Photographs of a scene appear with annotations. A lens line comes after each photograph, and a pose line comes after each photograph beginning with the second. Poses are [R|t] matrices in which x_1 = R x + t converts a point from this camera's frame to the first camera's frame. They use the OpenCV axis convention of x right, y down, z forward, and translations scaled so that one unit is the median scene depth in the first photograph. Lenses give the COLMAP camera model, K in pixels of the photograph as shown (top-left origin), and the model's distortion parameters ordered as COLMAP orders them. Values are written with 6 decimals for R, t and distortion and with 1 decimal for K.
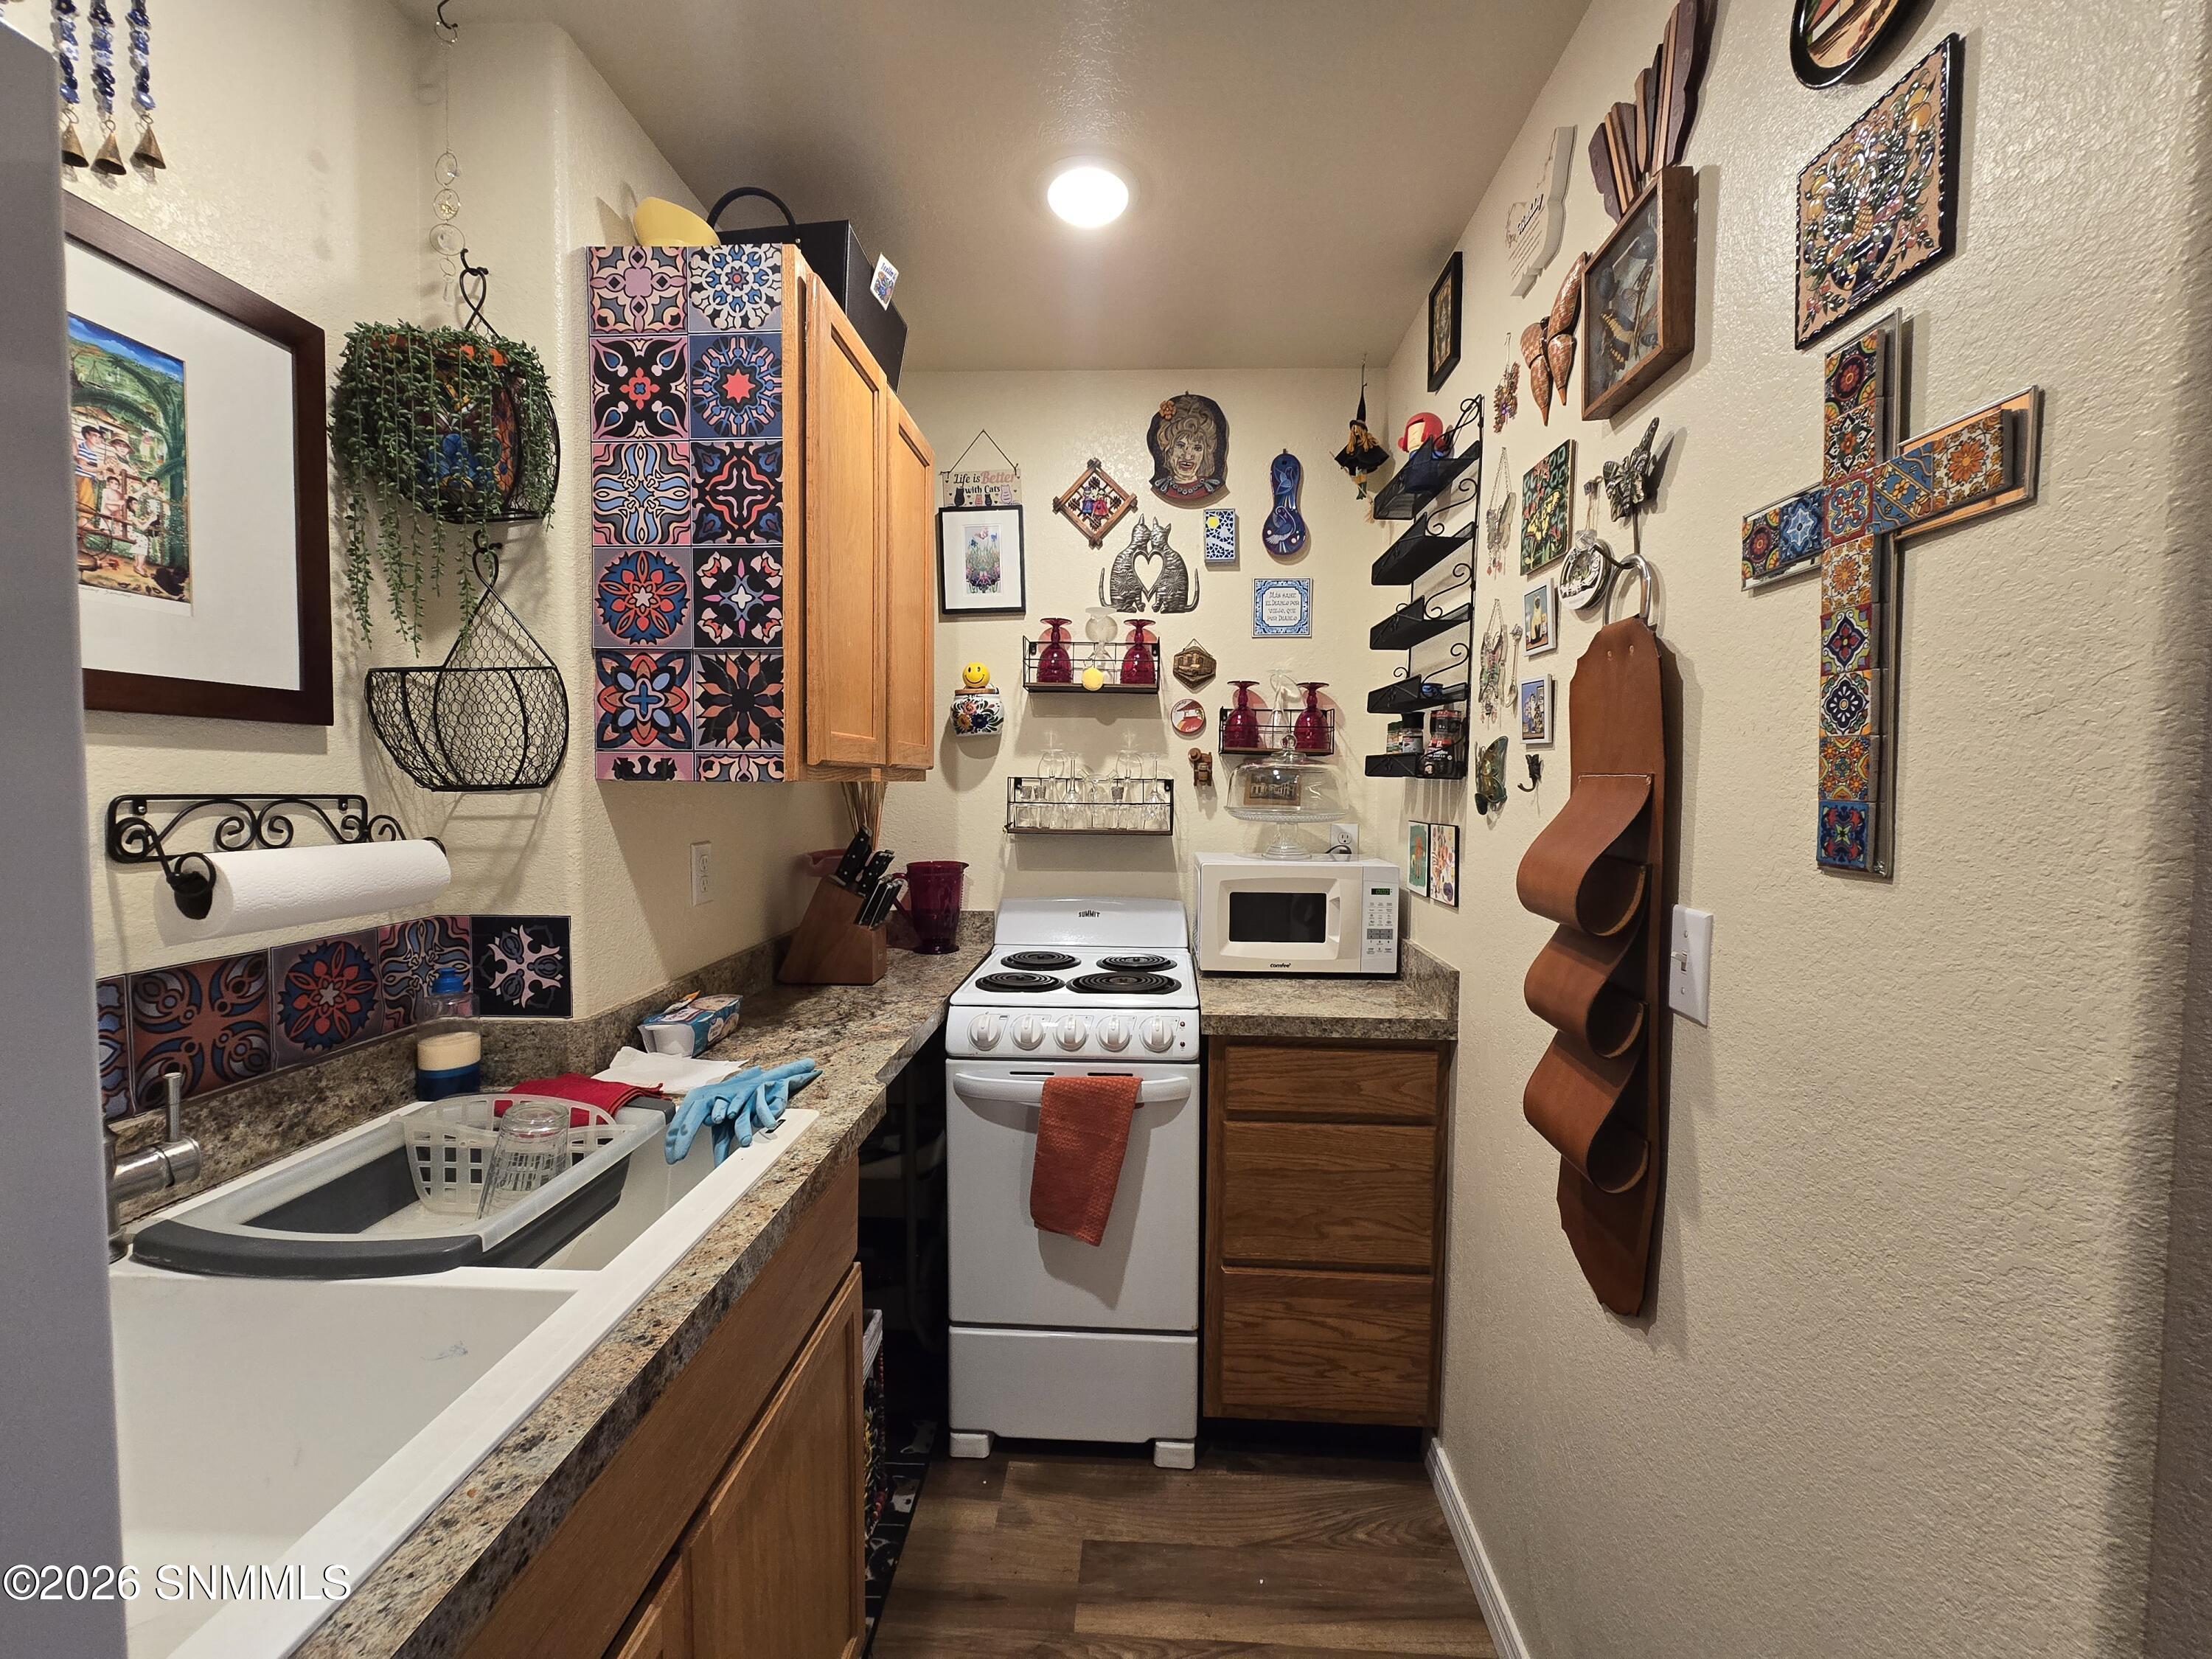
lens RADIAL K [[905.8, 0, 1107.0], [0, 905.8, 825.8], [0, 0, 1]] dist [-0.005427, 0.000219]
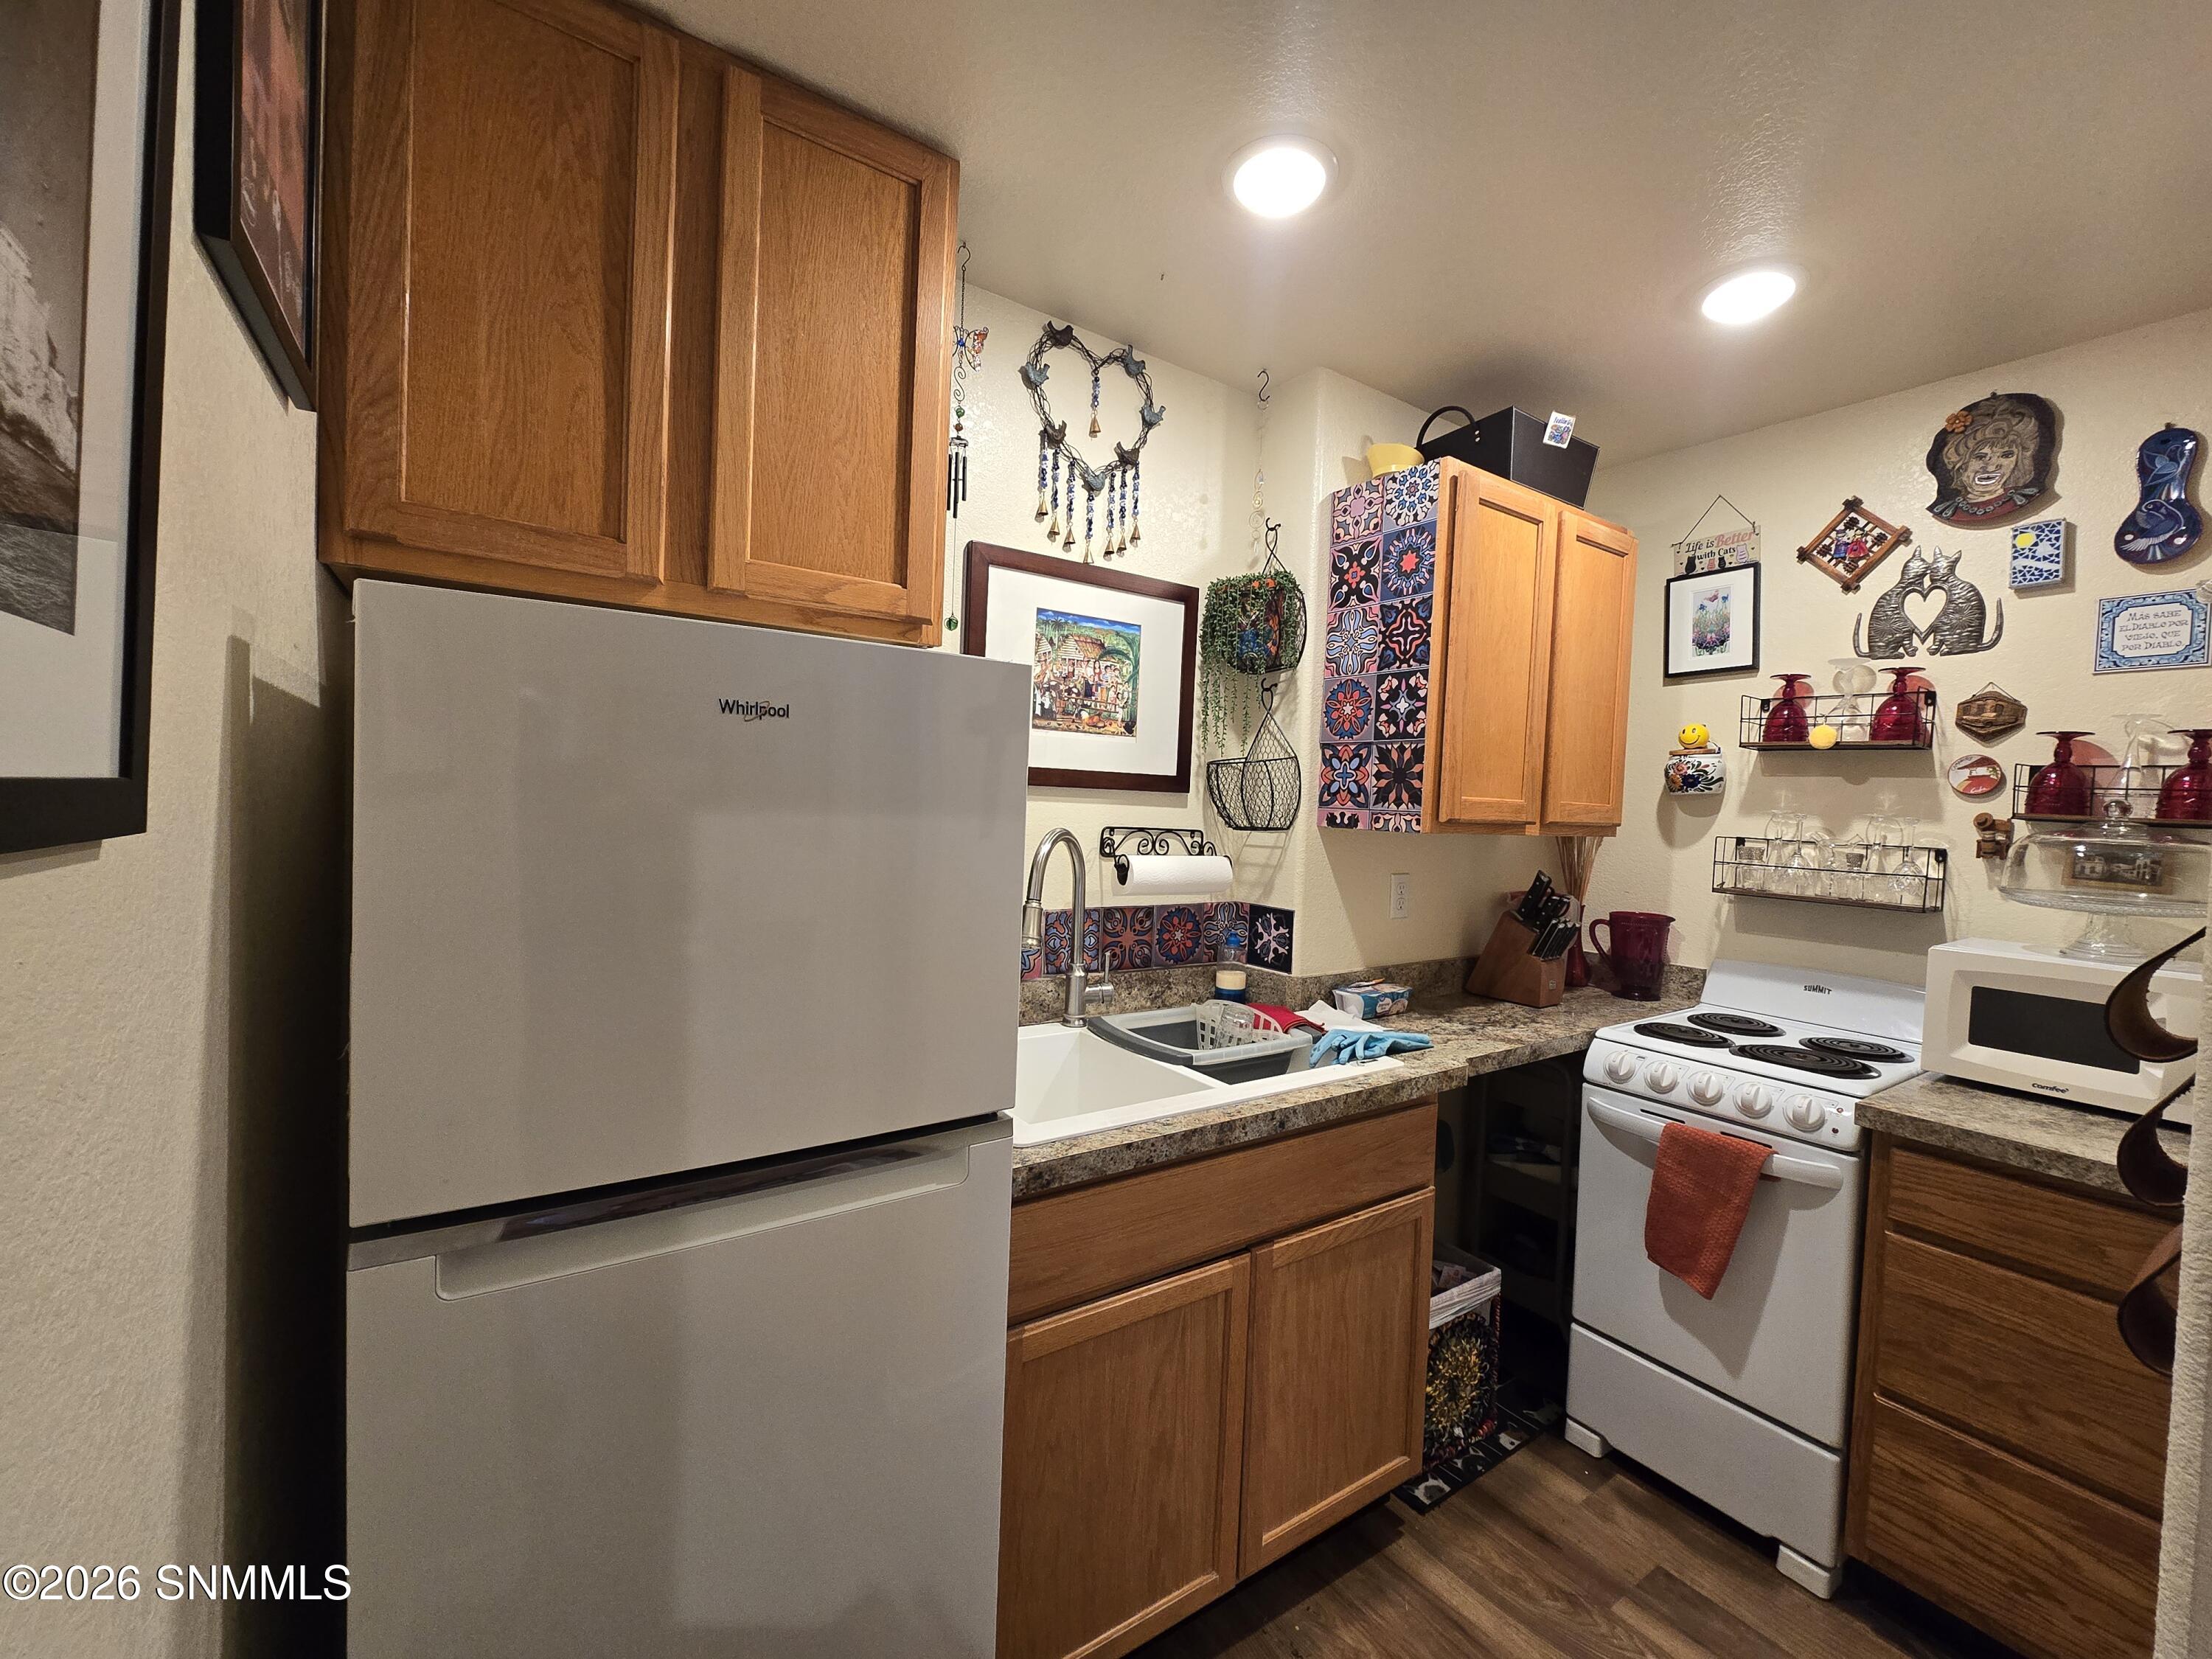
lens RADIAL K [[905.8, 0, 1107.0], [0, 905.8, 825.8], [0, 0, 1]] dist [-0.005427, 0.000219]
pose [[0.603745, 0.040239, -0.796161, 0.390457], [-0.075104, 0.997154, -0.006555, -0.011779], [0.793632, 0.063753, 0.605049, -0.200120]]
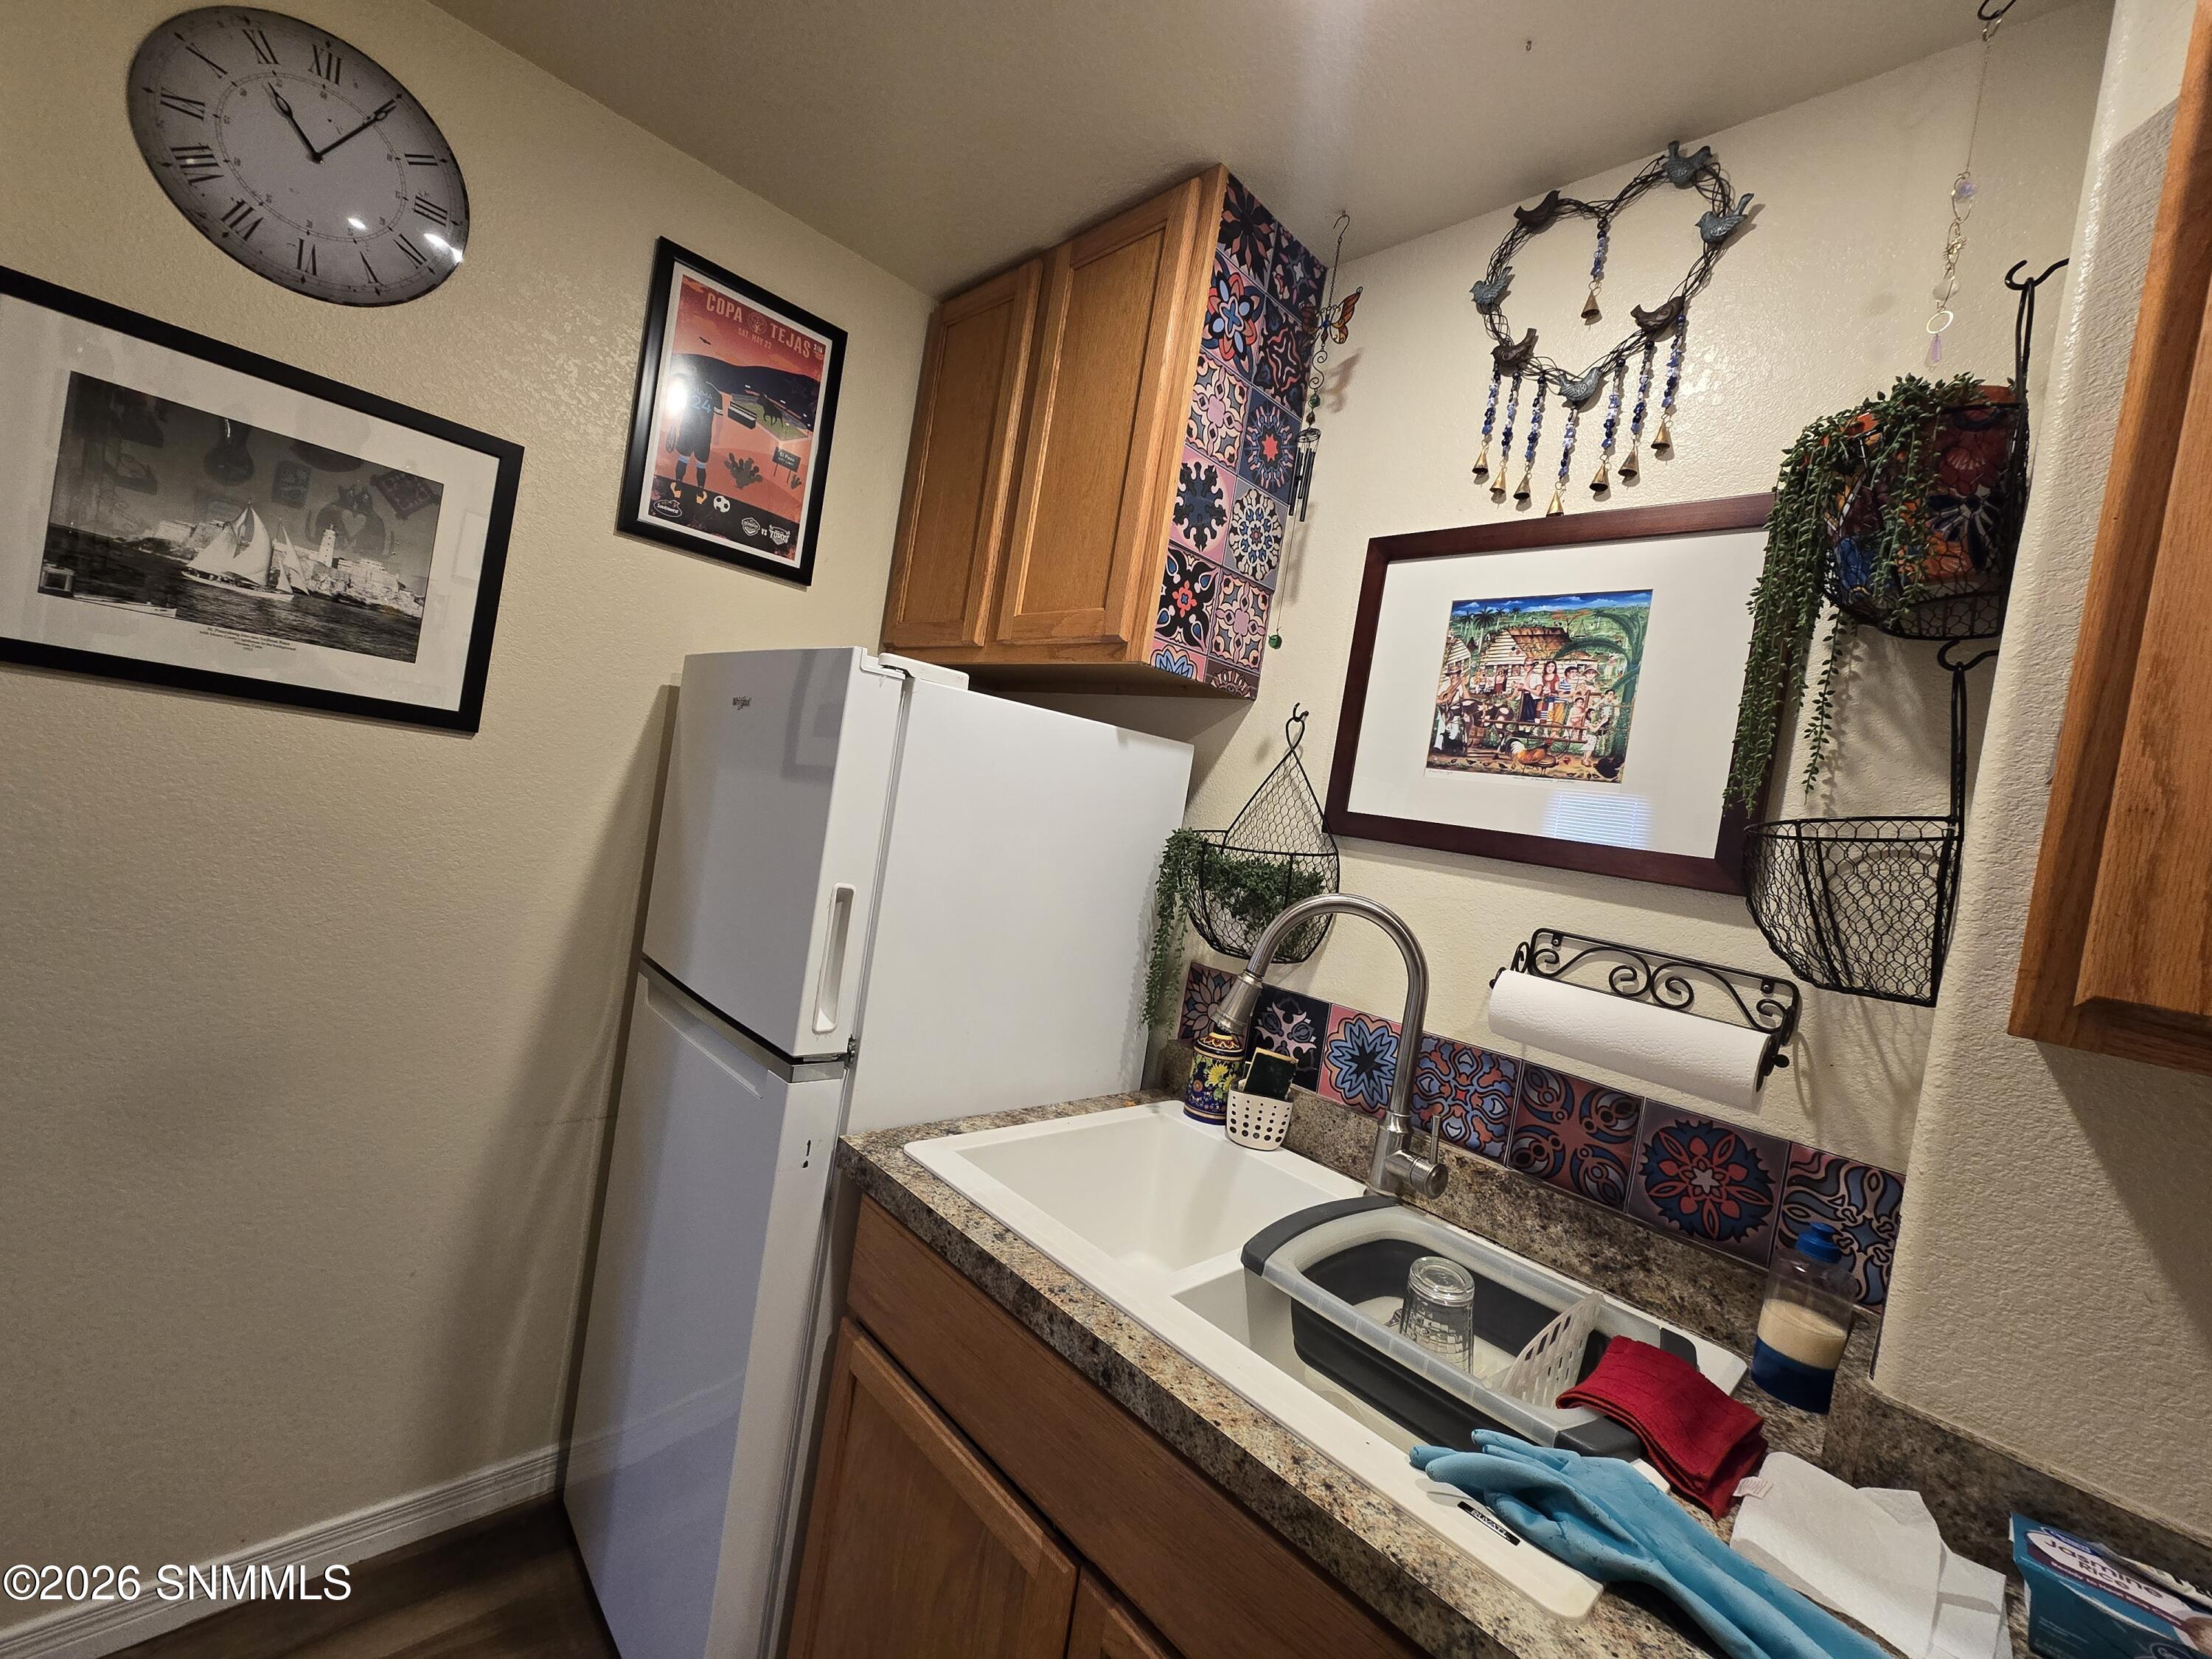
lens RADIAL K [[905.8, 0, 1107.0], [0, 905.8, 825.8], [0, 0, 1]] dist [-0.005427, 0.000219]
pose [[-0.669588, -0.103514, -0.735484, 0.200139], [-0.201130, 0.978512, 0.045392, -0.064450], [0.714982, 0.178322, -0.676019, 0.802374]]
